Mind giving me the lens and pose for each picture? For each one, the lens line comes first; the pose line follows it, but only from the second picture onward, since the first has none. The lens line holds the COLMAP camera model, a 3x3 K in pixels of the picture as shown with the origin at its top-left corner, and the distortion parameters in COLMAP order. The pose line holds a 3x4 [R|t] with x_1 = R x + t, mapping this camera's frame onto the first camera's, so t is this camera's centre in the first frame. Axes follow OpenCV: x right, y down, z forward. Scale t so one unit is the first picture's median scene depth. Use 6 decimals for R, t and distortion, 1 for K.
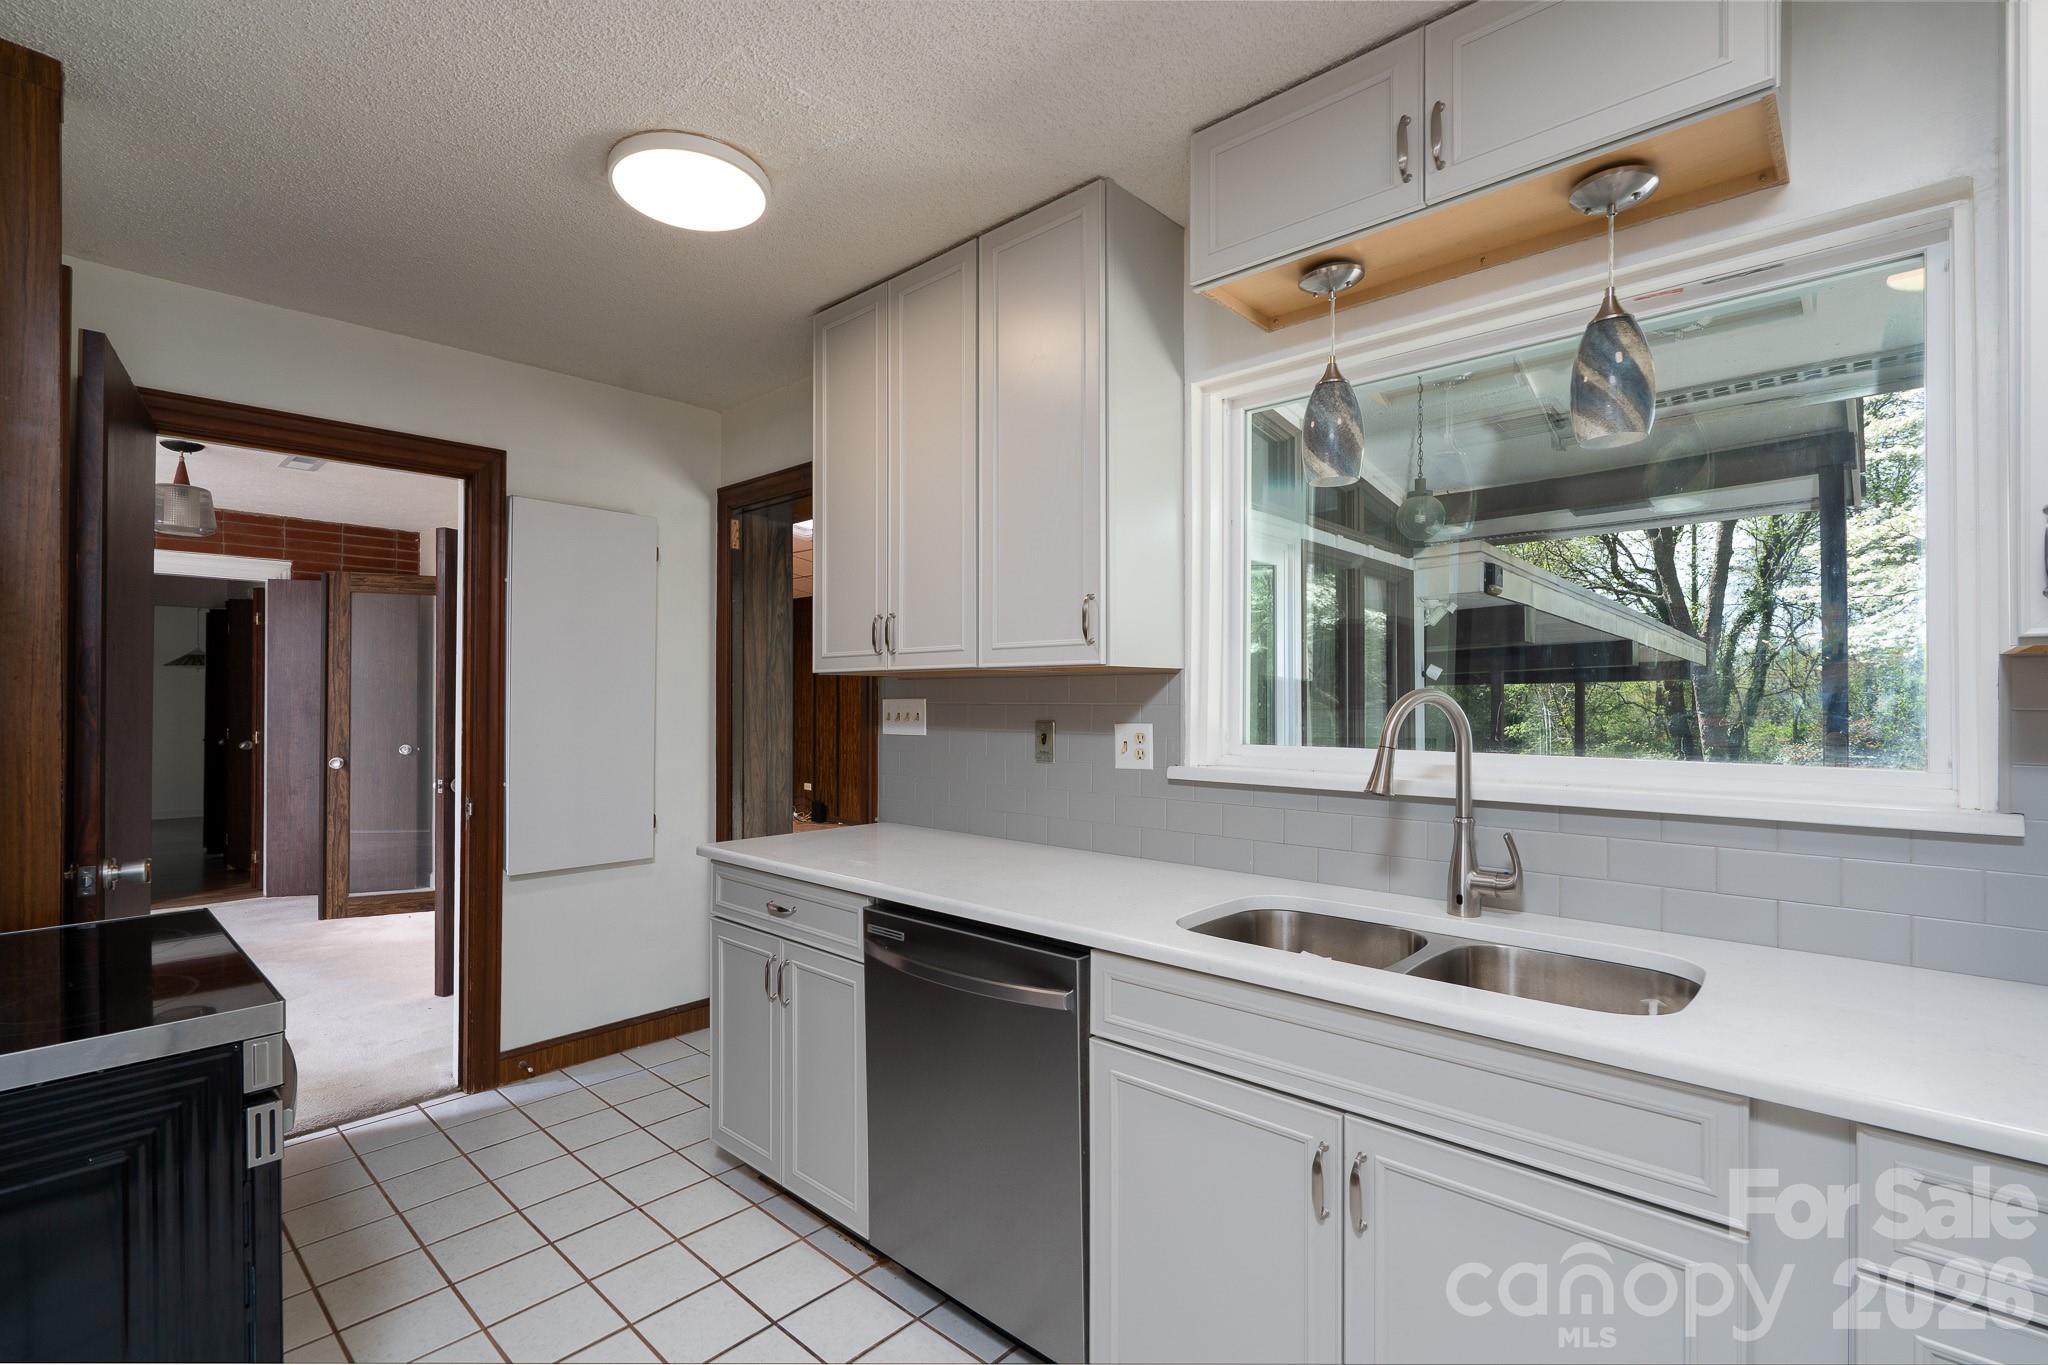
lens RADIAL K [[928.0, 0, 1033.2], [0, 928.0, 692.5], [0, 0, 1]] dist [-0.007985, 0.000513]
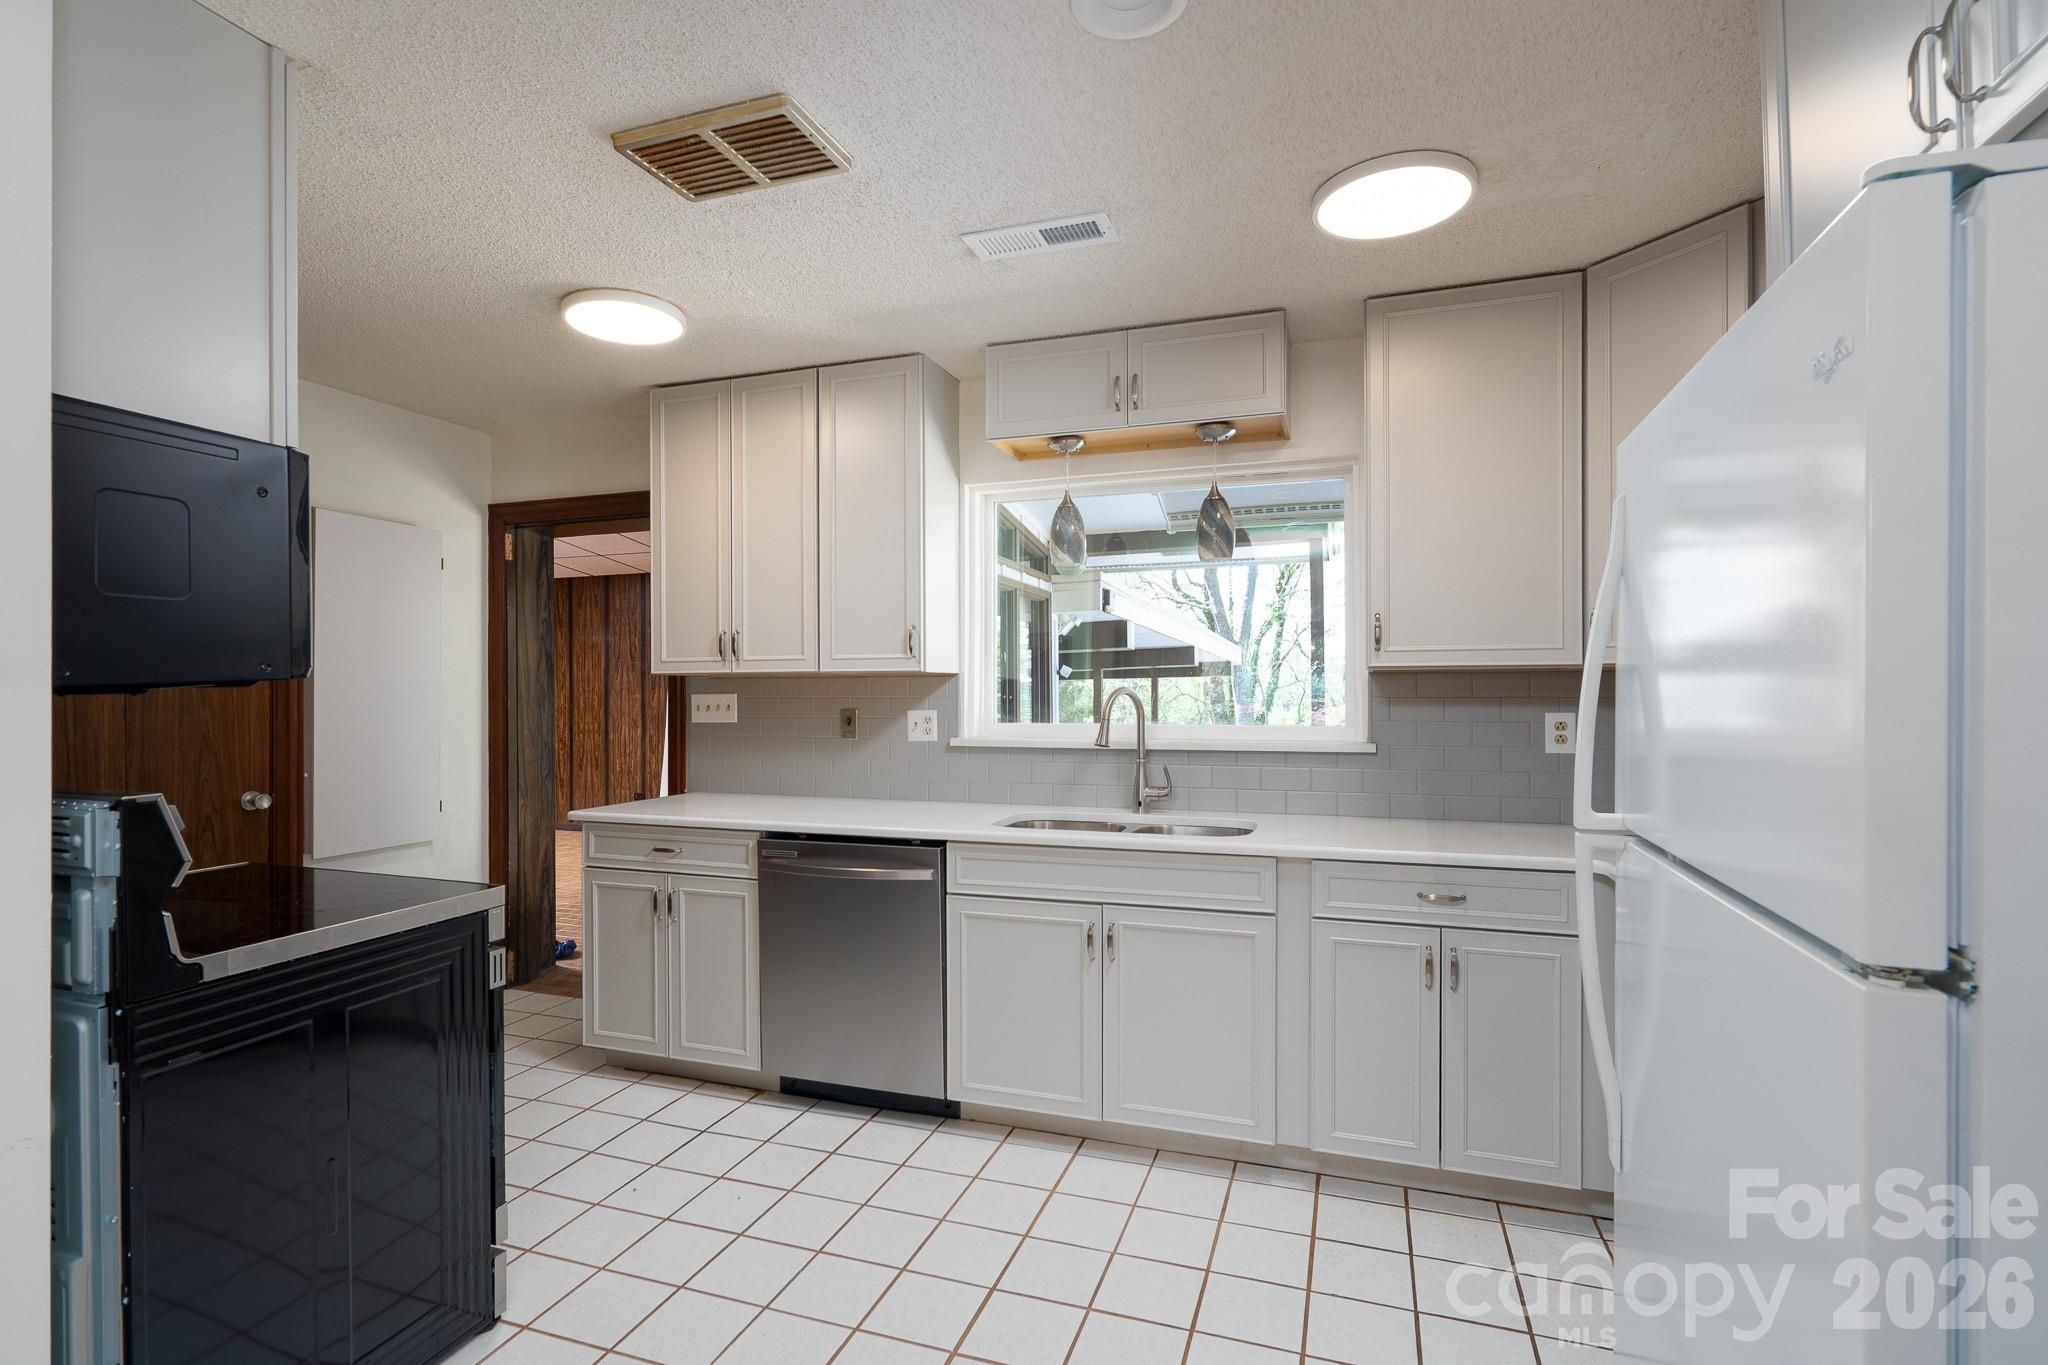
lens RADIAL K [[946.9, 0, 934.8], [0, 946.9, 688.2], [0, 0, 1]] dist [-0.026632, -0.000242]
pose [[0.949341, -0.001960, 0.314241, -0.328891], [0.001160, 0.999996, 0.002734, -0.005135], [-0.314245, -0.002231, 0.949339, -0.411518]]
